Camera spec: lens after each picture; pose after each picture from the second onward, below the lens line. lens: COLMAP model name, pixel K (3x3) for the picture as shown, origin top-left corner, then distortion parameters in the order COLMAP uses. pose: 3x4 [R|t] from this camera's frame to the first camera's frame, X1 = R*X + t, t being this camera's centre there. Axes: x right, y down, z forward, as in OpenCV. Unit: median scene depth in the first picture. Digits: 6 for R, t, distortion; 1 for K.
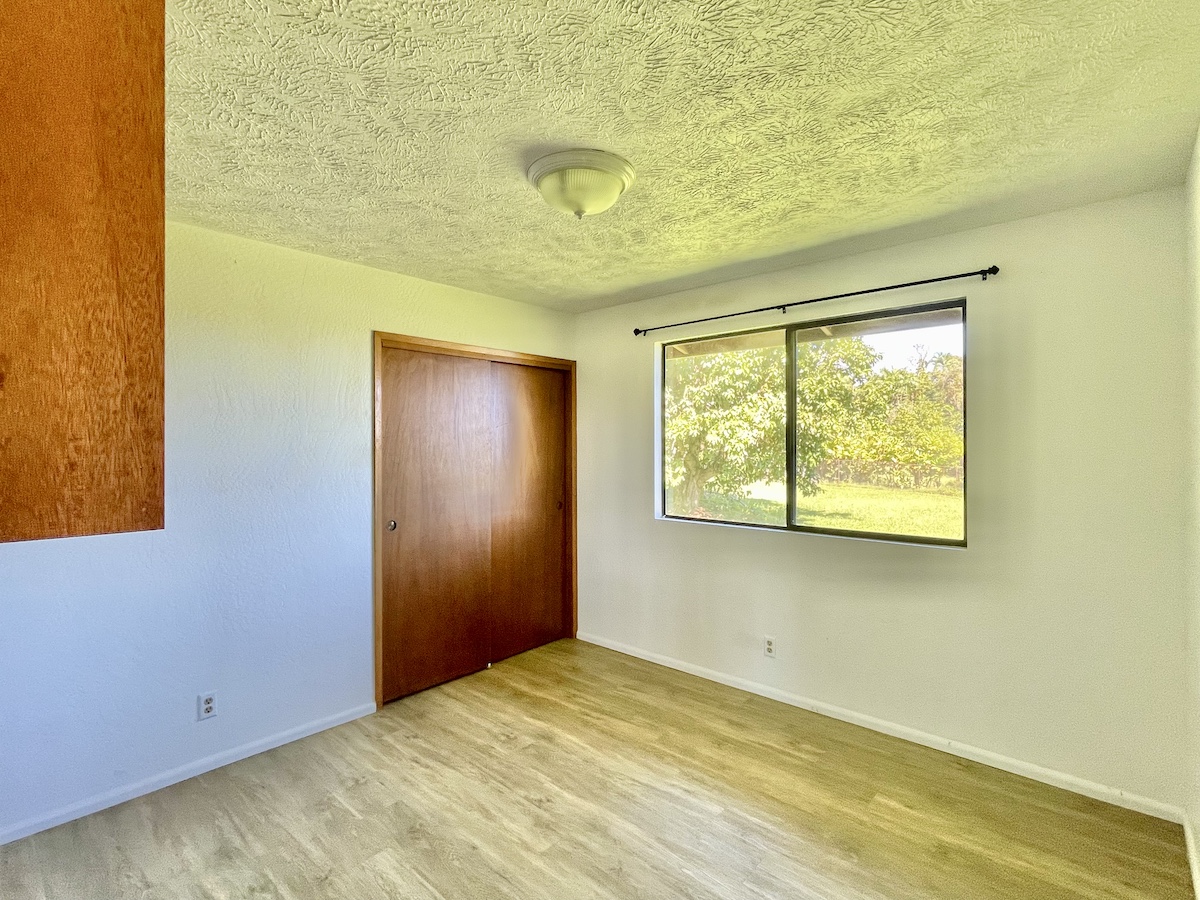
lens RADIAL K [[555.6, 0, 598.5], [0, 555.6, 443.4], [0, 0, 1]] dist [0.000836, 0.000651]
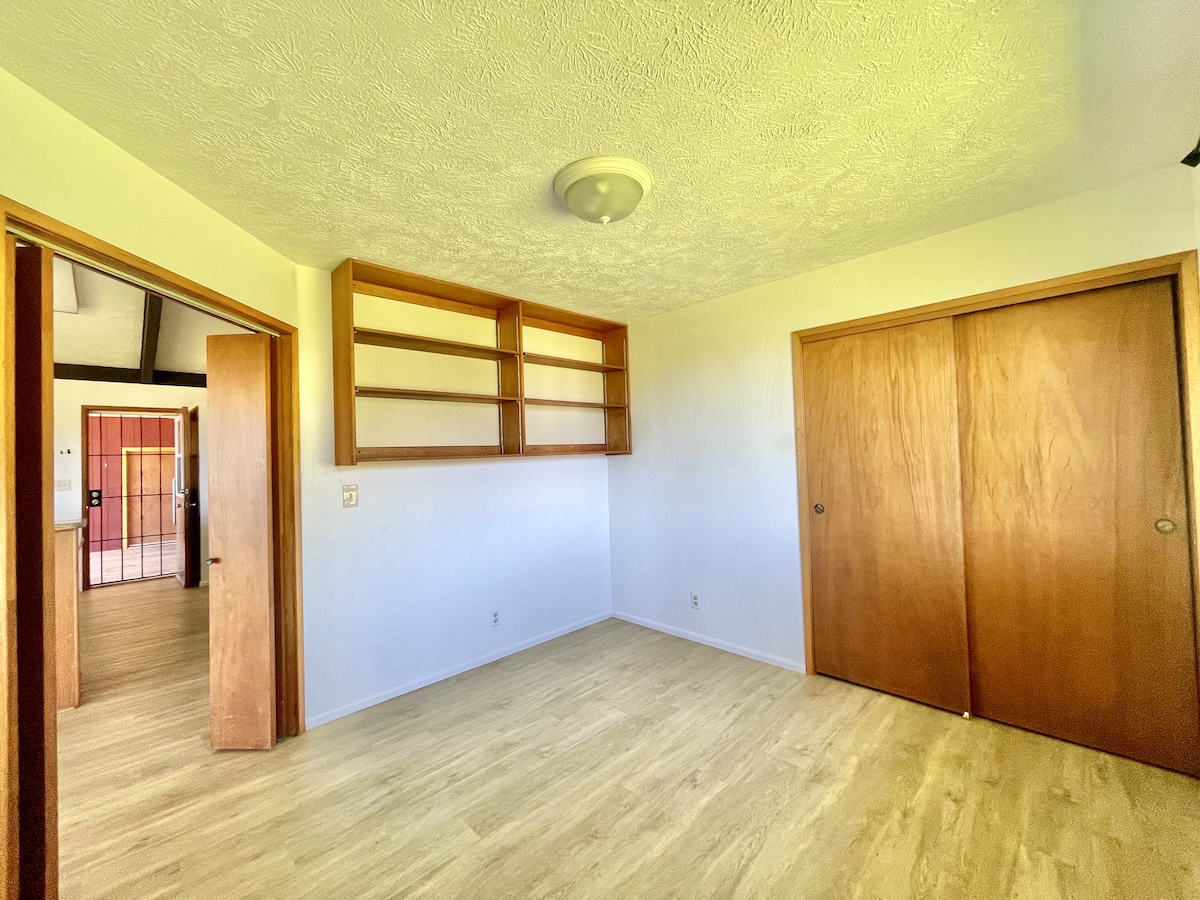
lens RADIAL K [[485.2, 0, 608.7], [0, 485.2, 442.3], [0, 0, 1]] dist [0.000020, -0.000274]
pose [[-0.017713, -0.018608, -0.999670, 0.613048], [0.035071, 0.999200, -0.019221, 0.028416], [0.999228, -0.035400, -0.017046, 0.679453]]
